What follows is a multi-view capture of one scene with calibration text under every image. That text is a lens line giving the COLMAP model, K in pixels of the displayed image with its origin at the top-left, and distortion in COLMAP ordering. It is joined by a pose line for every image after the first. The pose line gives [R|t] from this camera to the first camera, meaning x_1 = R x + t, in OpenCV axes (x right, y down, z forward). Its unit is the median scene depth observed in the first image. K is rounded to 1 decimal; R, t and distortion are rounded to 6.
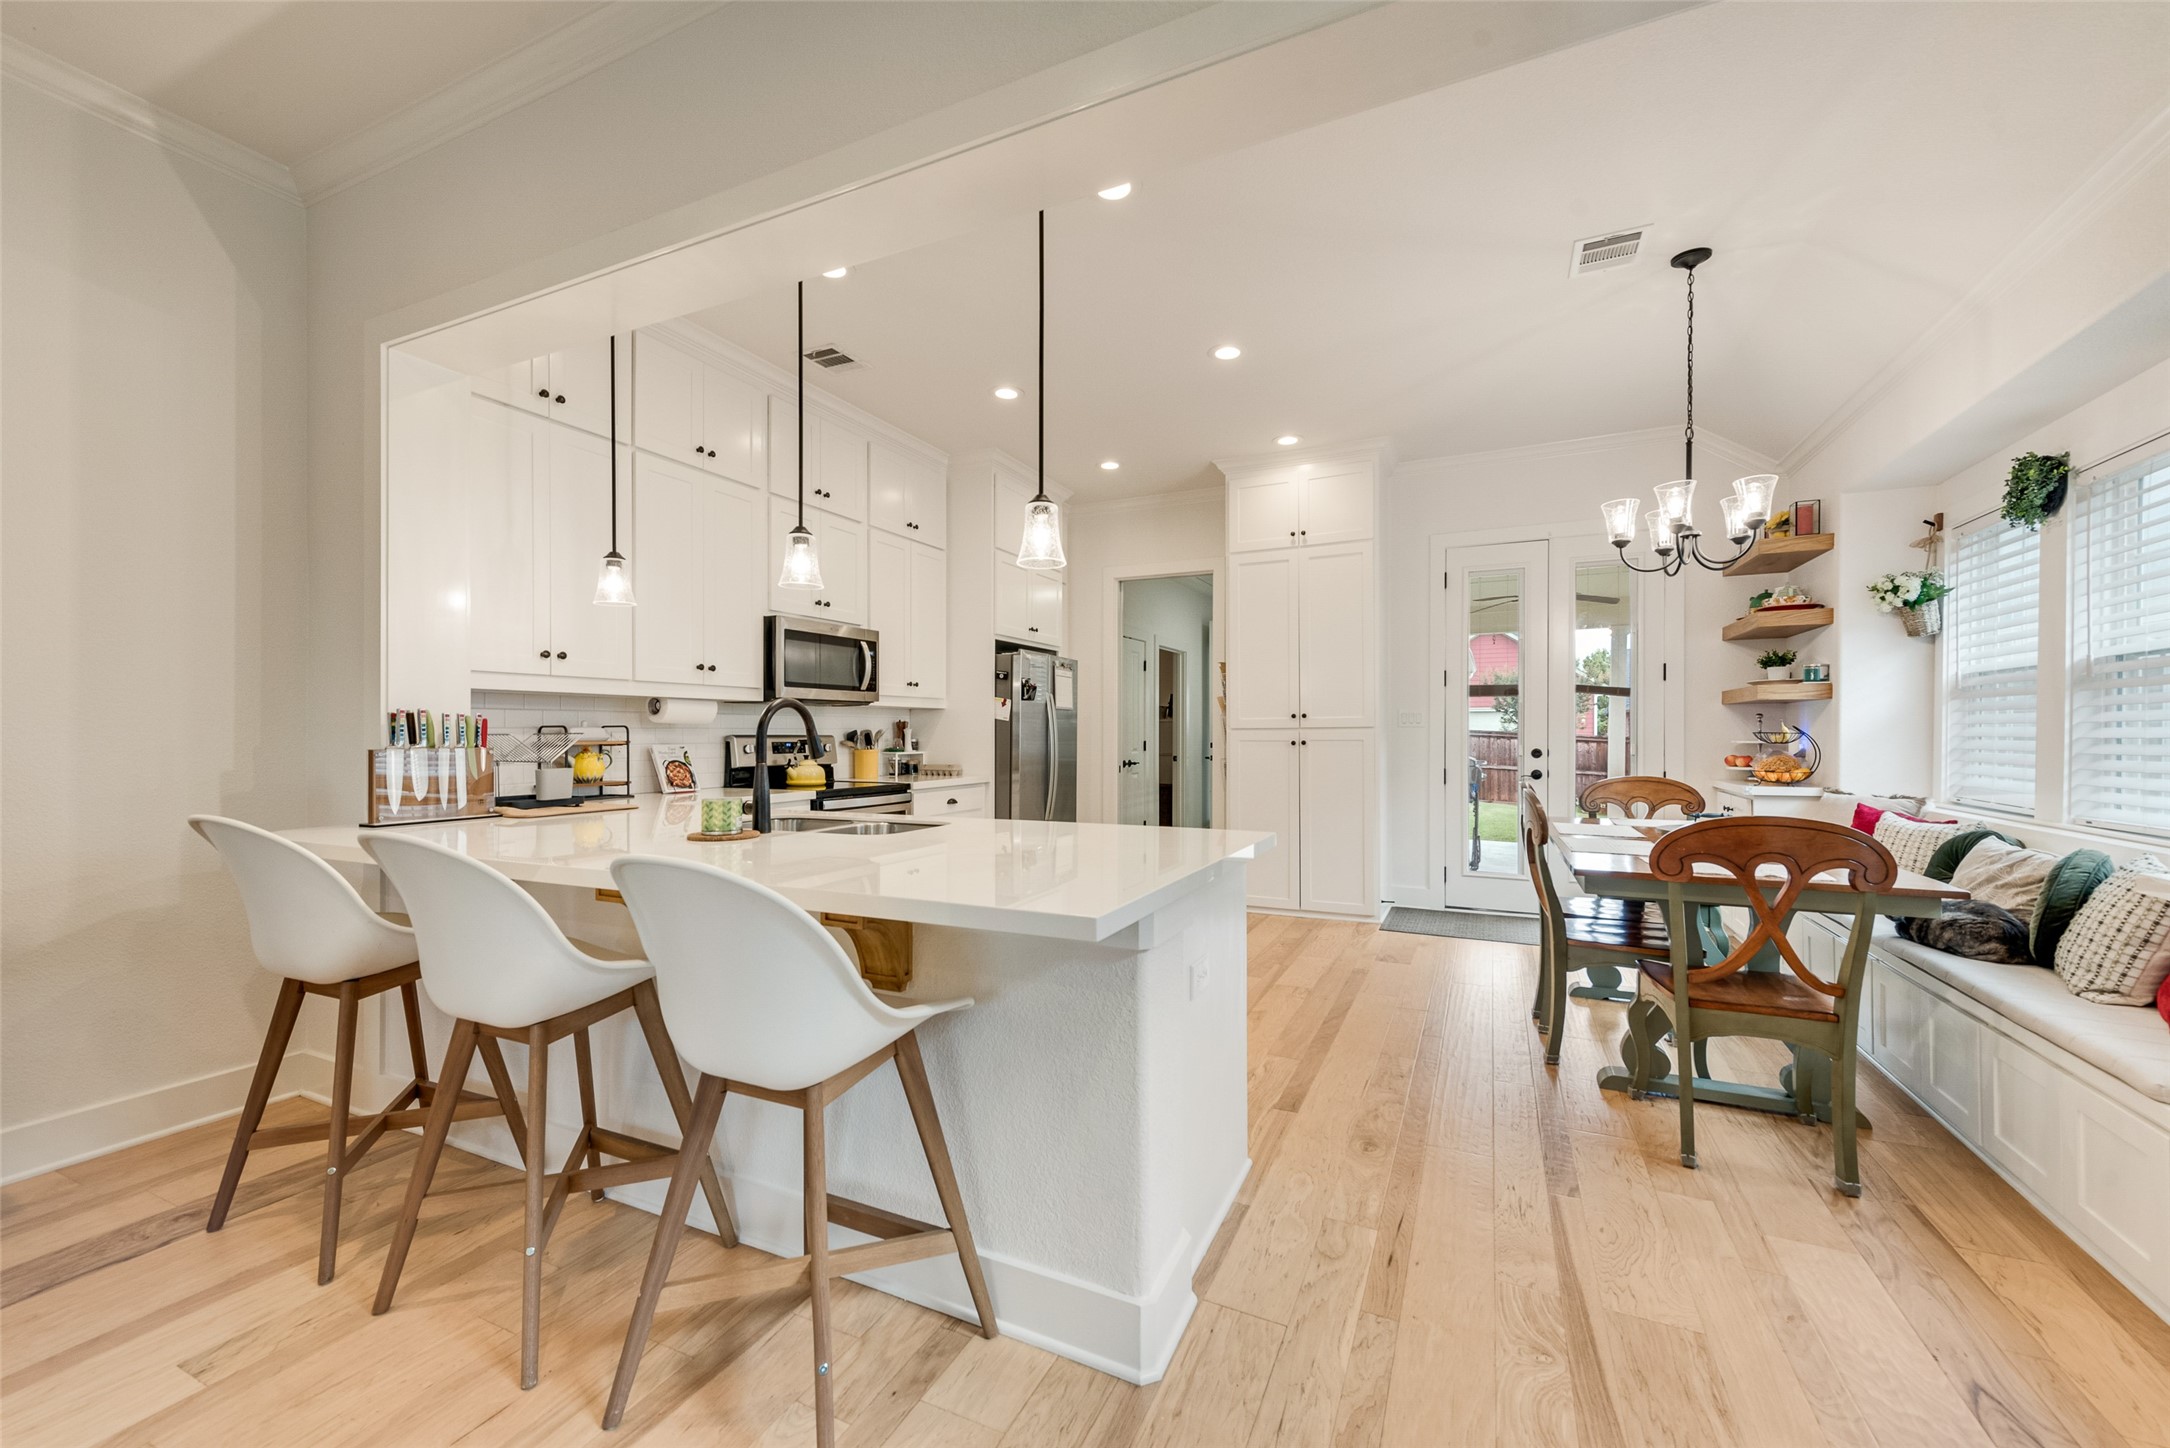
lens RADIAL K [[853.0, 0, 1093.3], [0, 853.0, 737.9], [0, 0, 1]] dist [0.012105, -0.002193]
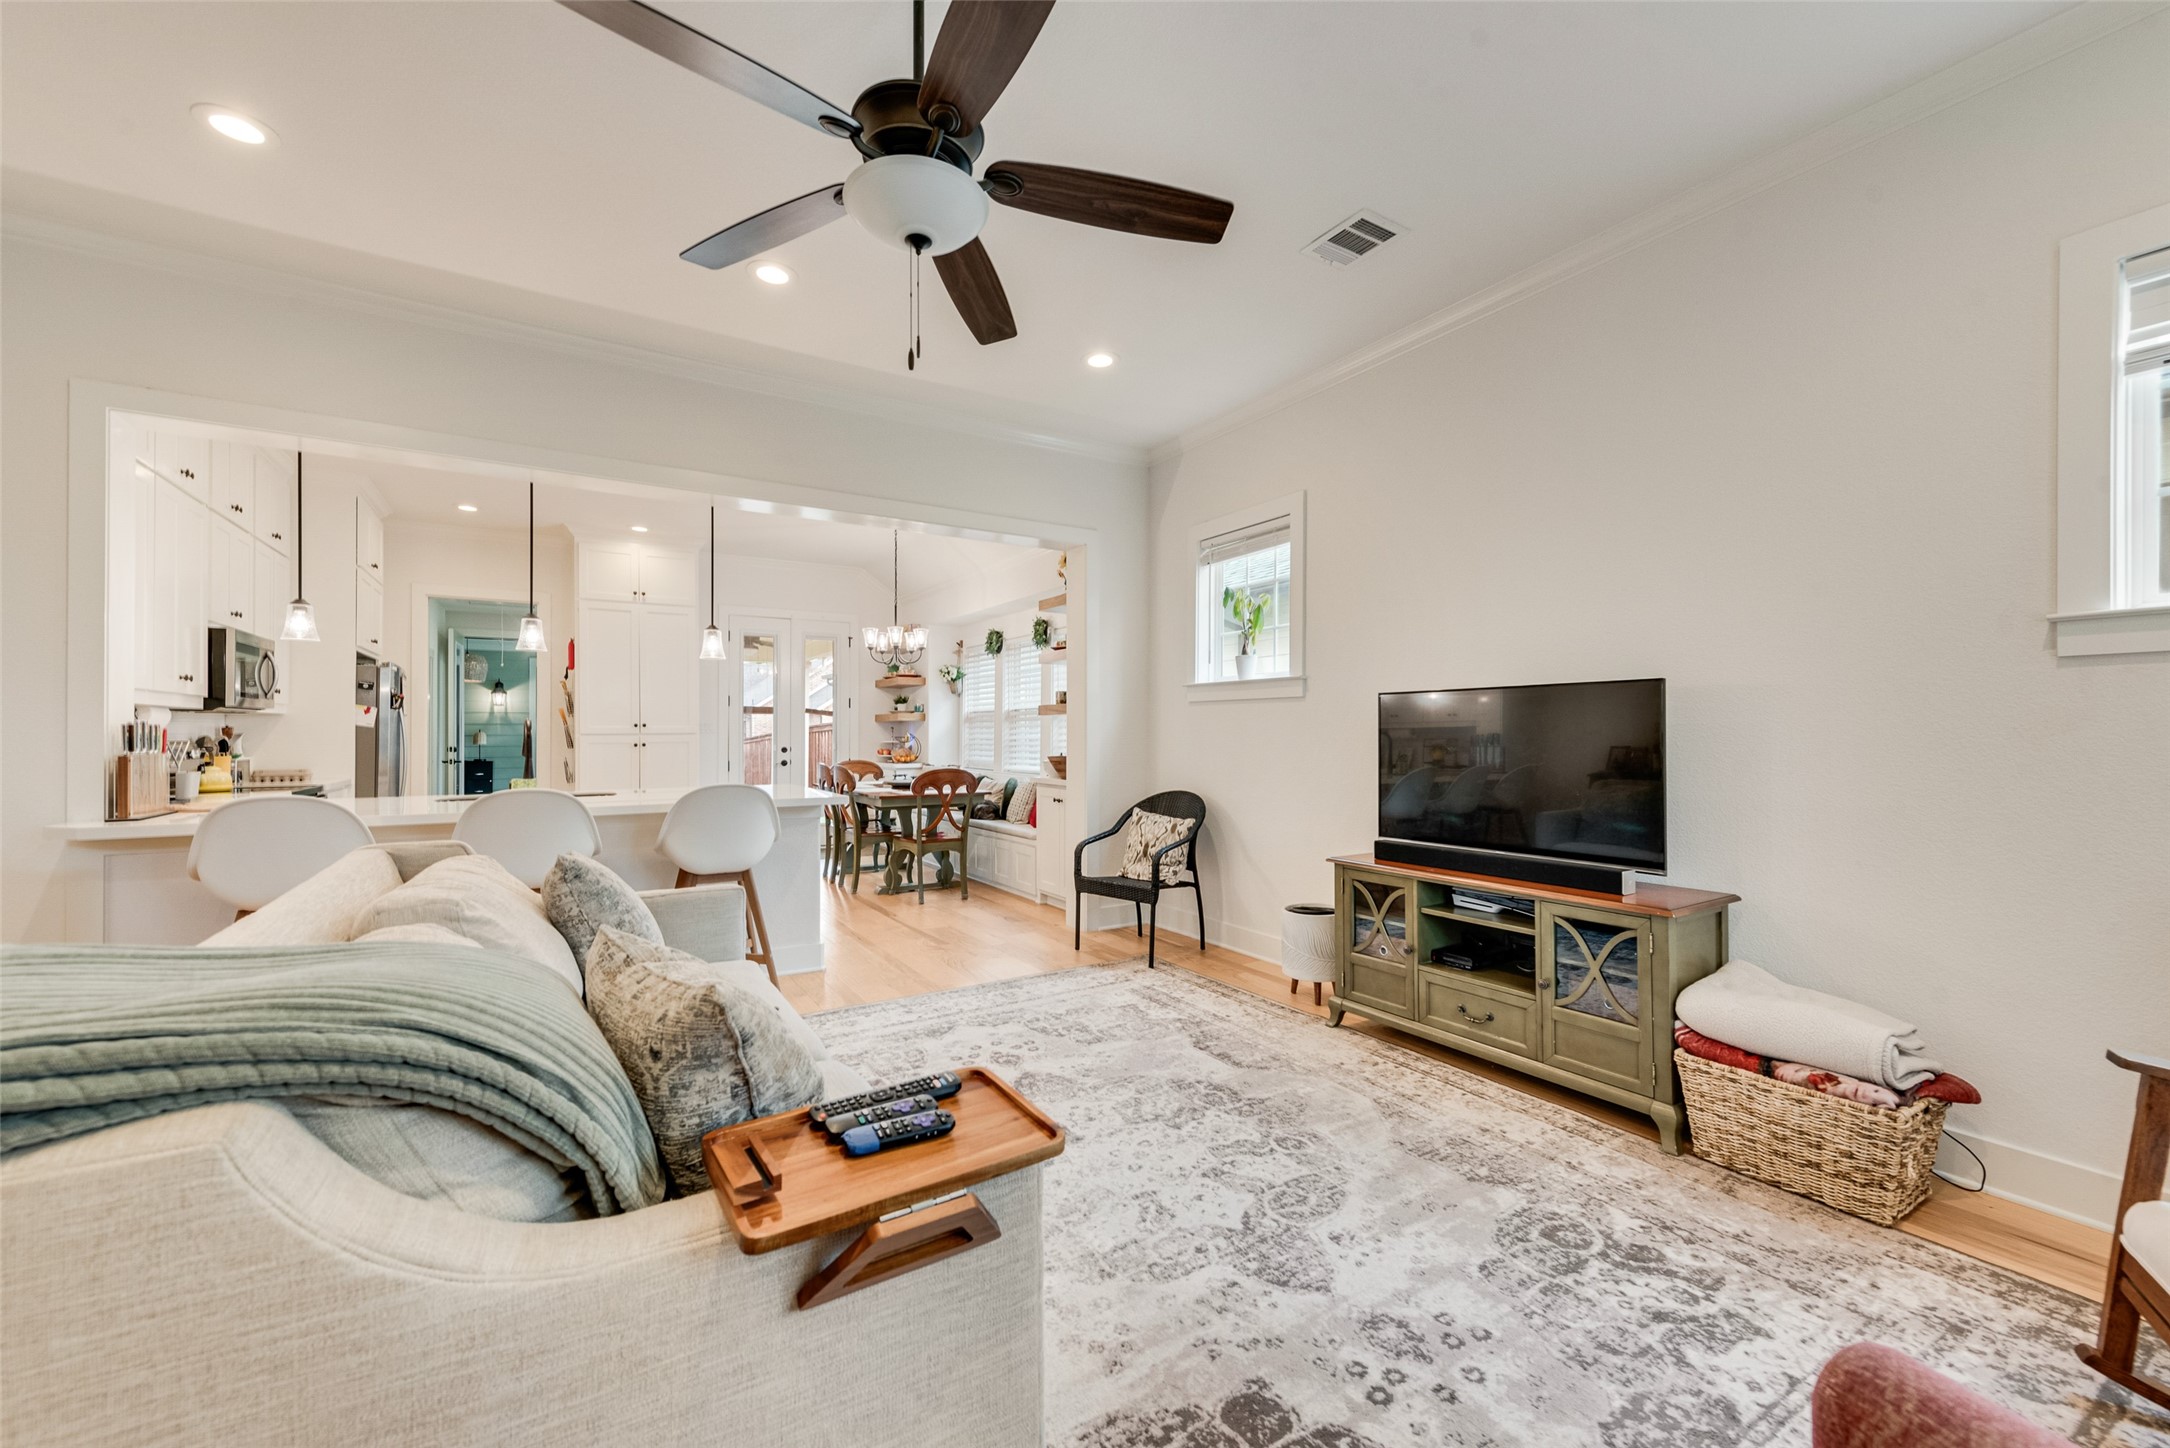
lens RADIAL K [[853.0, 0, 1089.1], [0, 853.0, 730.1], [0, 0, 1]] dist [0.012105, -0.002193]
pose [[0.543149, 0.005154, 0.839621, -0.684588], [0.004158, 0.999952, -0.008827, -0.003300], [-0.839626, 0.008285, 0.543101, -0.474179]]
